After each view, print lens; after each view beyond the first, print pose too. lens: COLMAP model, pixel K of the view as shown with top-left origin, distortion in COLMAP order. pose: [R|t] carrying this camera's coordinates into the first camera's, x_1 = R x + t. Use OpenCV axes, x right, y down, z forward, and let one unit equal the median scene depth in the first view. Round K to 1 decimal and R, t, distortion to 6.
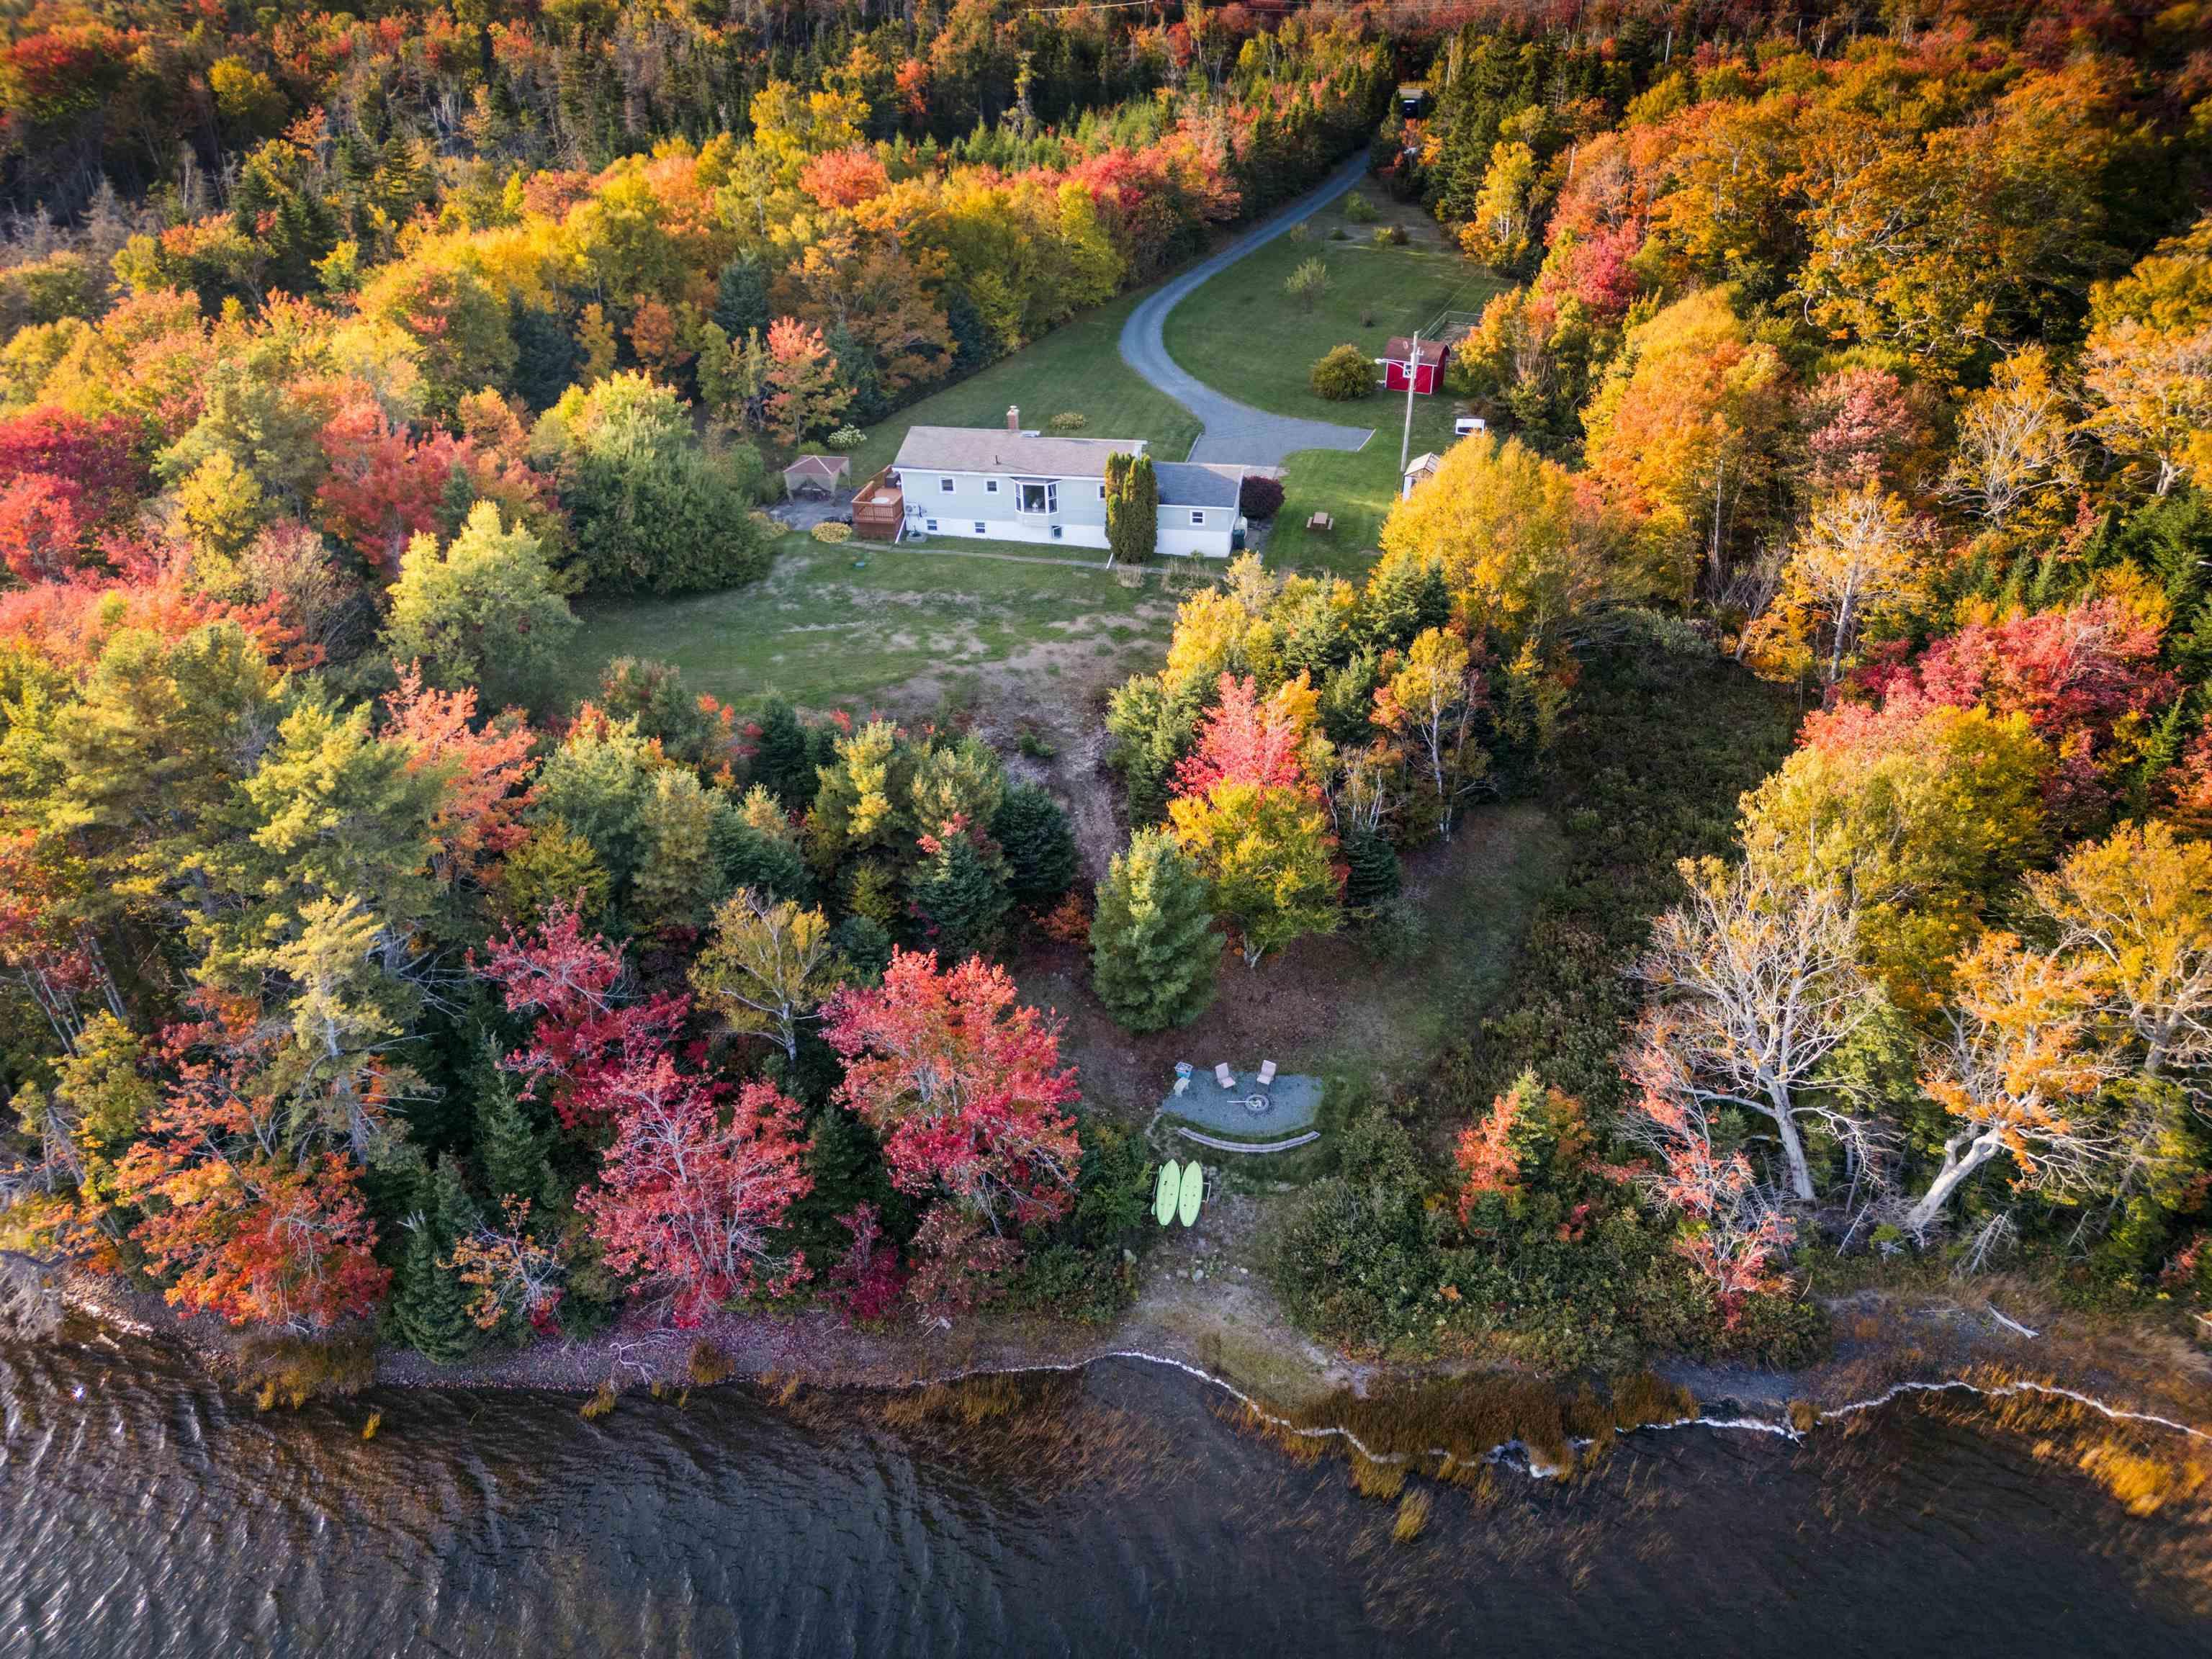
lens RADIAL K [[1534.6, 0, 1110.4], [0, 1534.6, 815.6], [0, 0, 1]] dist [0.052864, -0.035358]
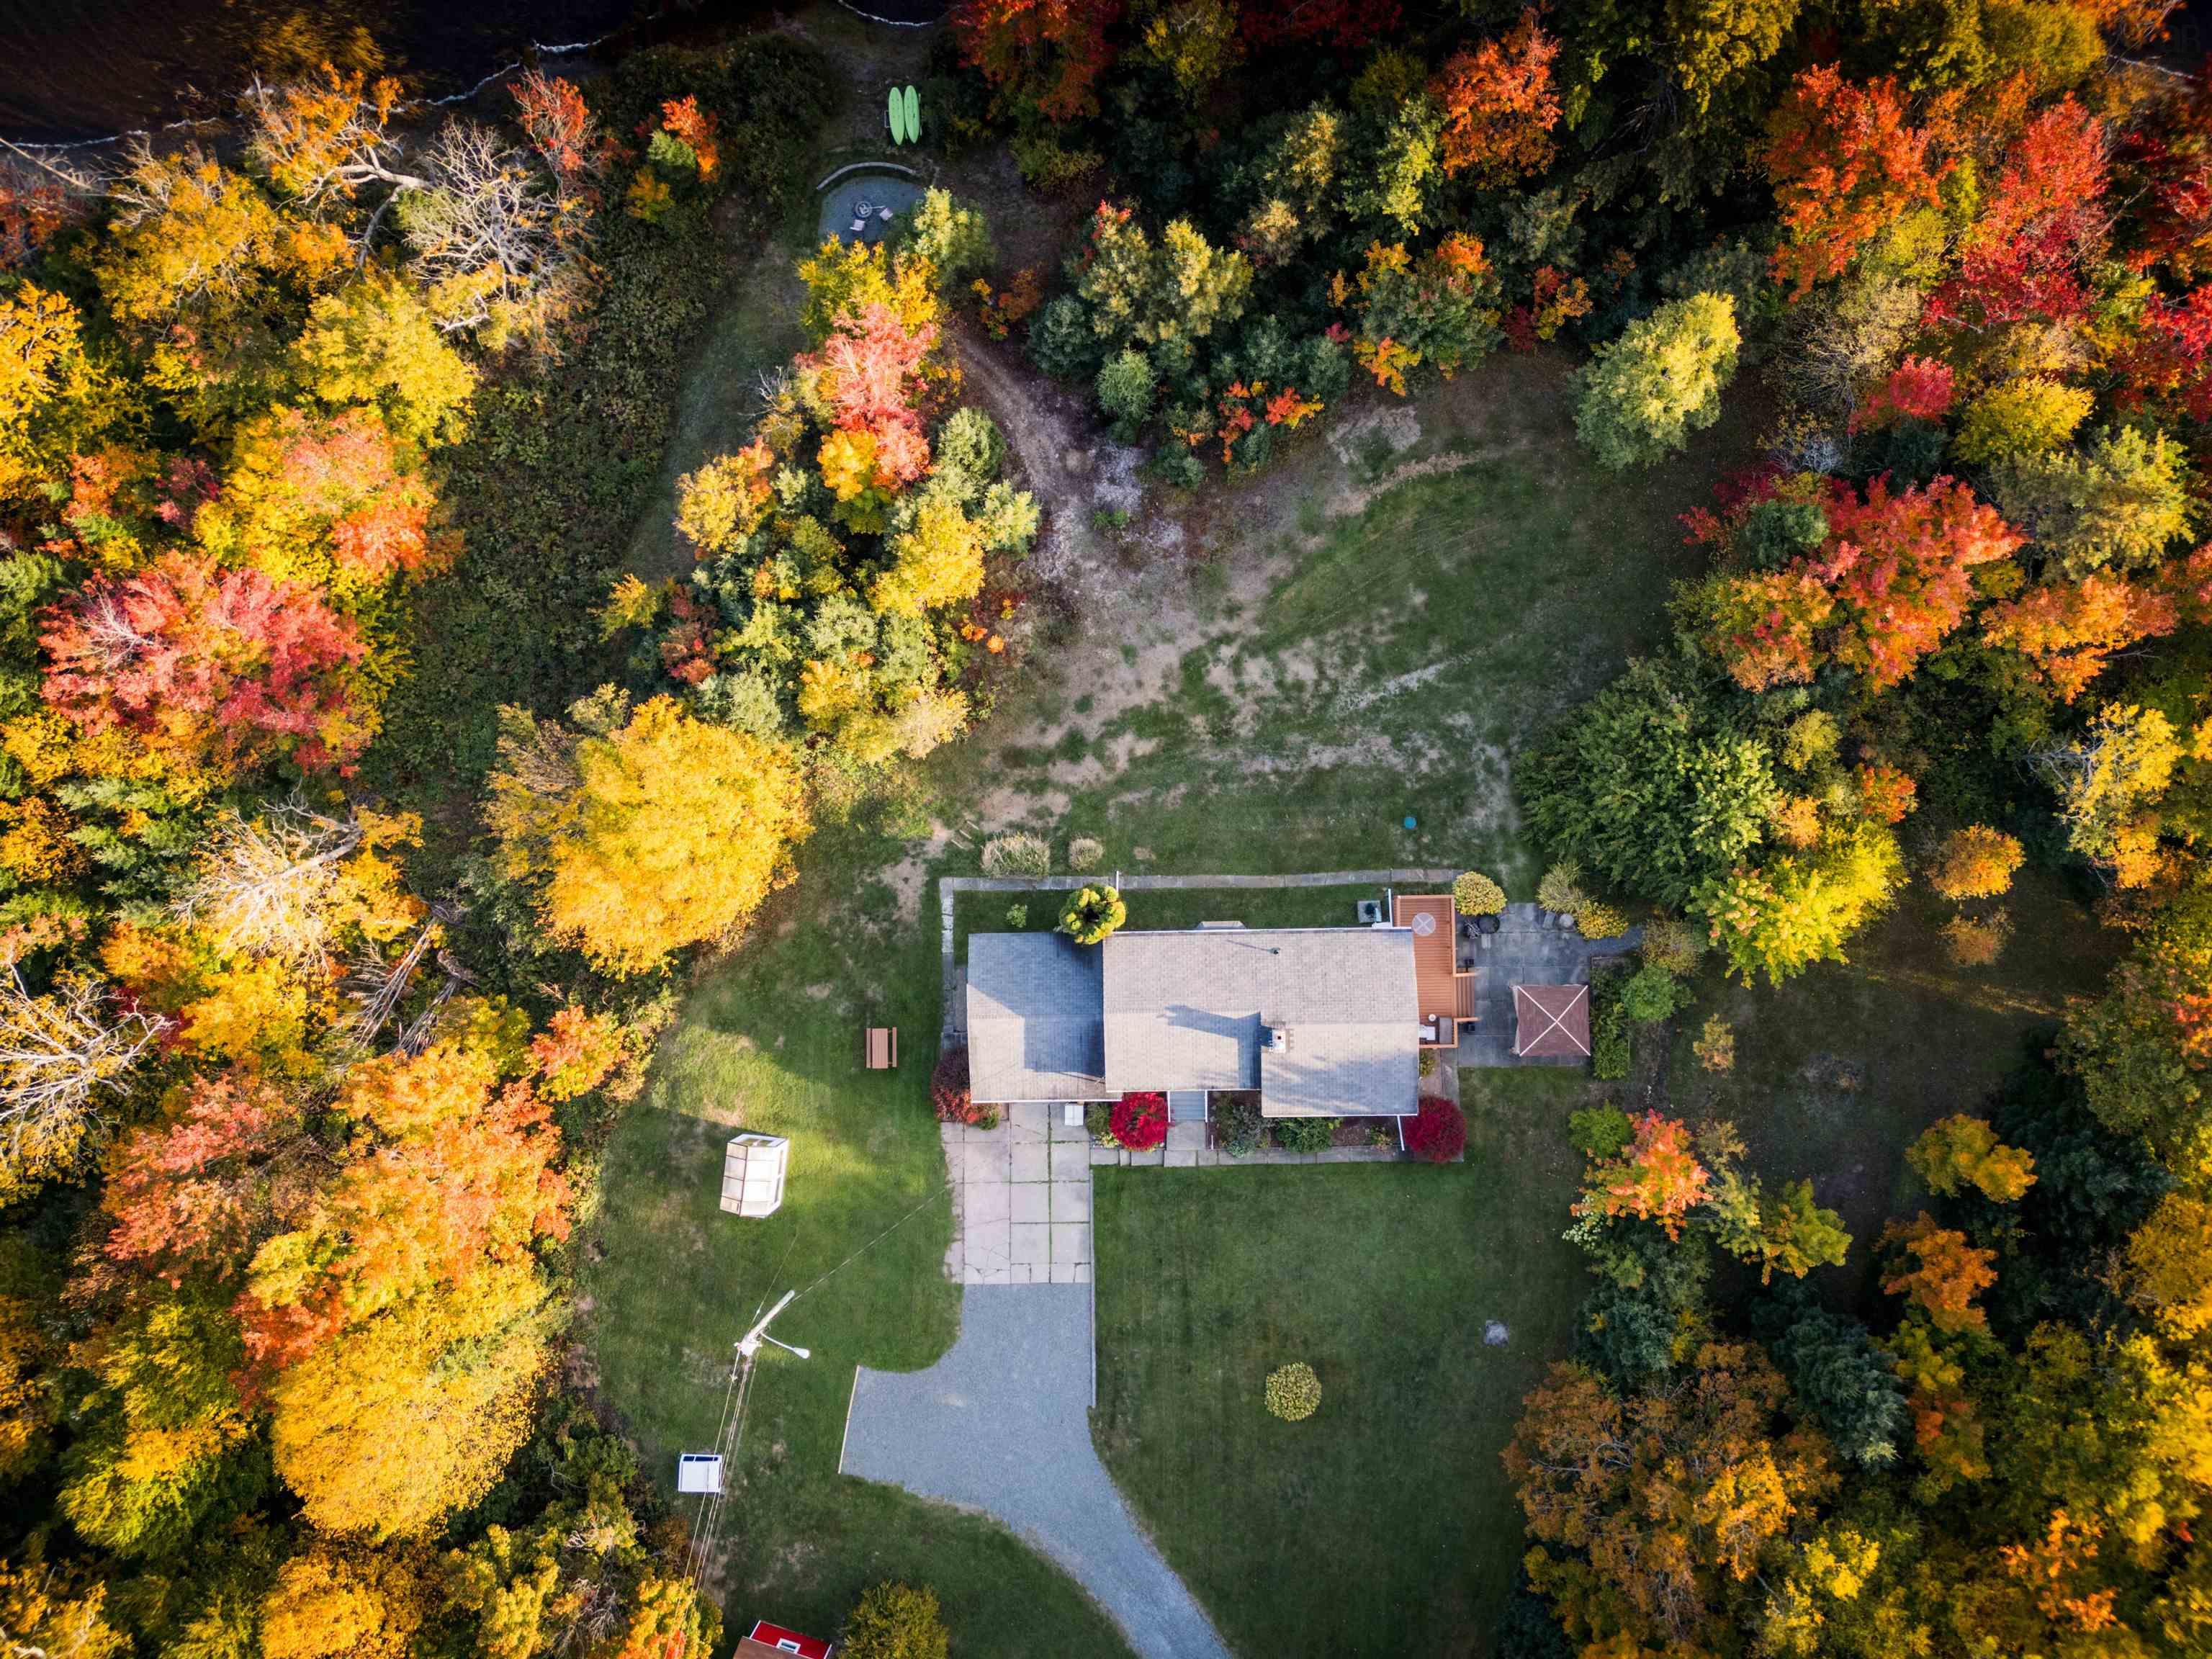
lens RADIAL K [[1541.8, 0, 1117.1], [0, 1541.8, 819.3], [0, 0, 1]] dist [0.084870, -0.087642]
pose [[-0.976100, 0.216056, 0.023415, -0.027643], [-0.082158, -0.466610, 0.880639, -0.899886], [0.201193, 0.857668, 0.473209, 0.576541]]
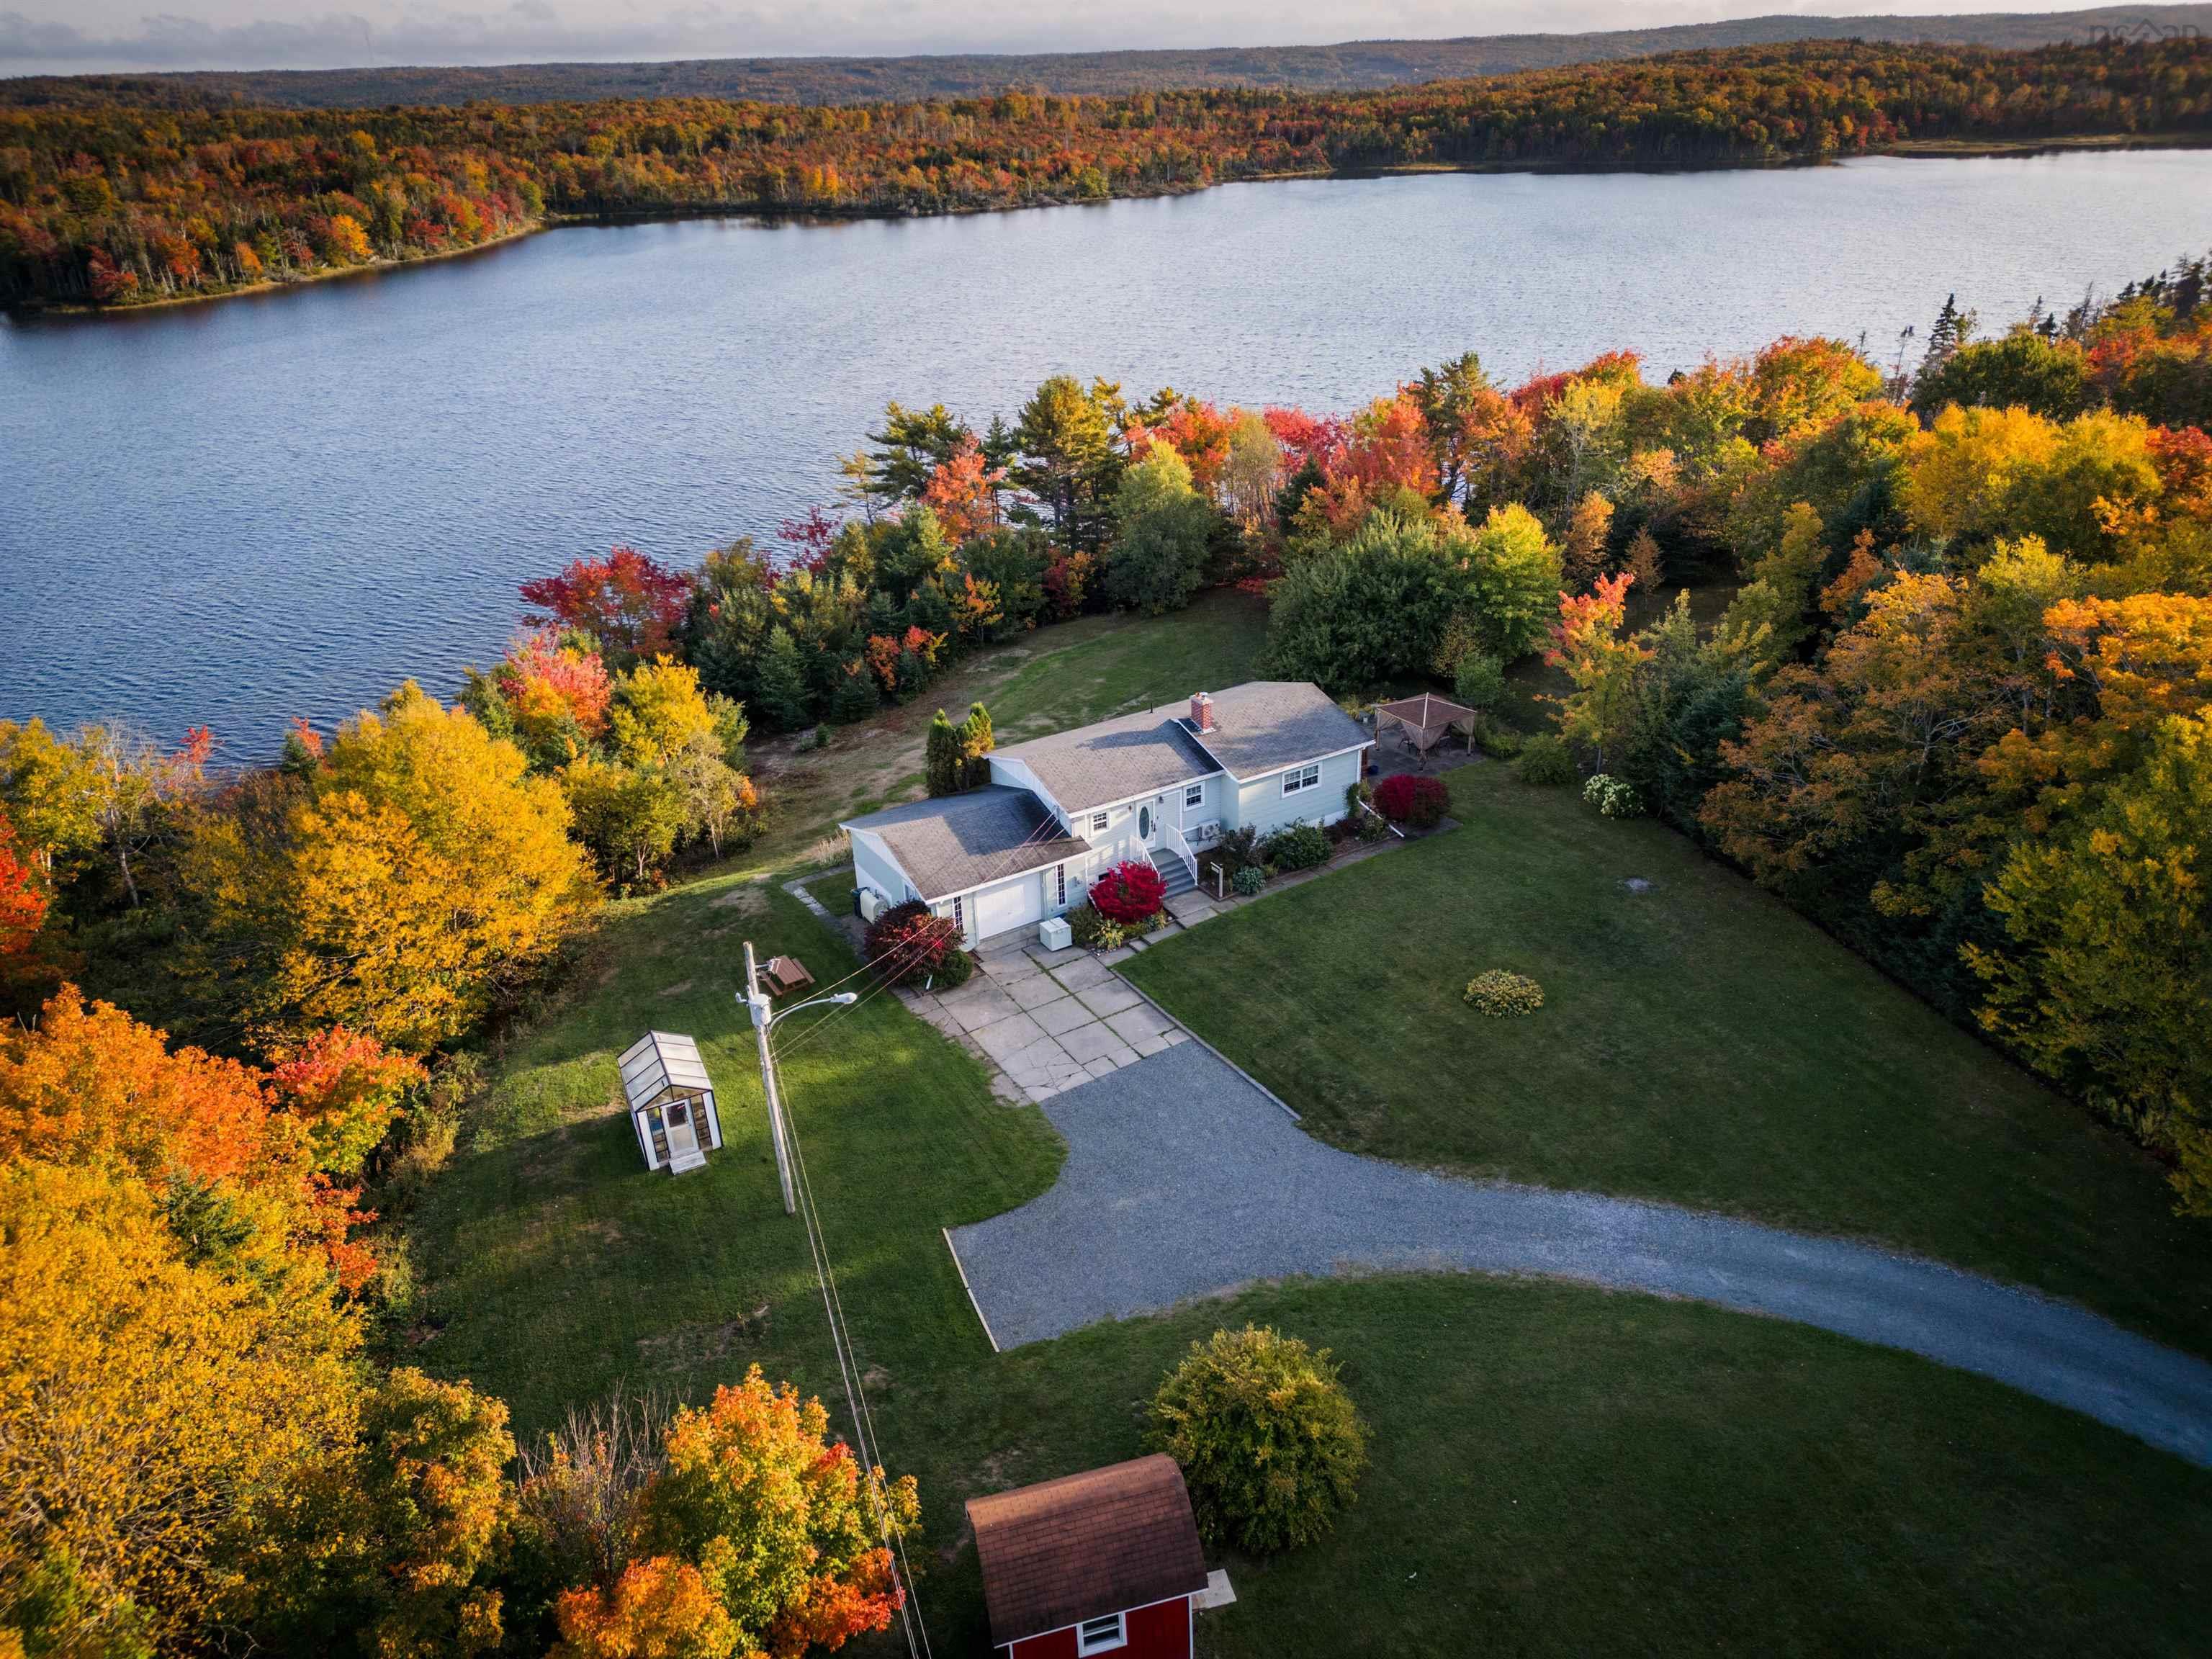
lens RADIAL K [[1541.8, 0, 1117.1], [0, 1541.8, 819.3], [0, 0, 1]] dist [0.084870, -0.087642]
pose [[-0.721000, 0.328434, -0.610156, 0.413013], [-0.322797, 0.619967, 0.715152, -0.737956], [0.613157, 0.712582, -0.340979, 1.311824]]
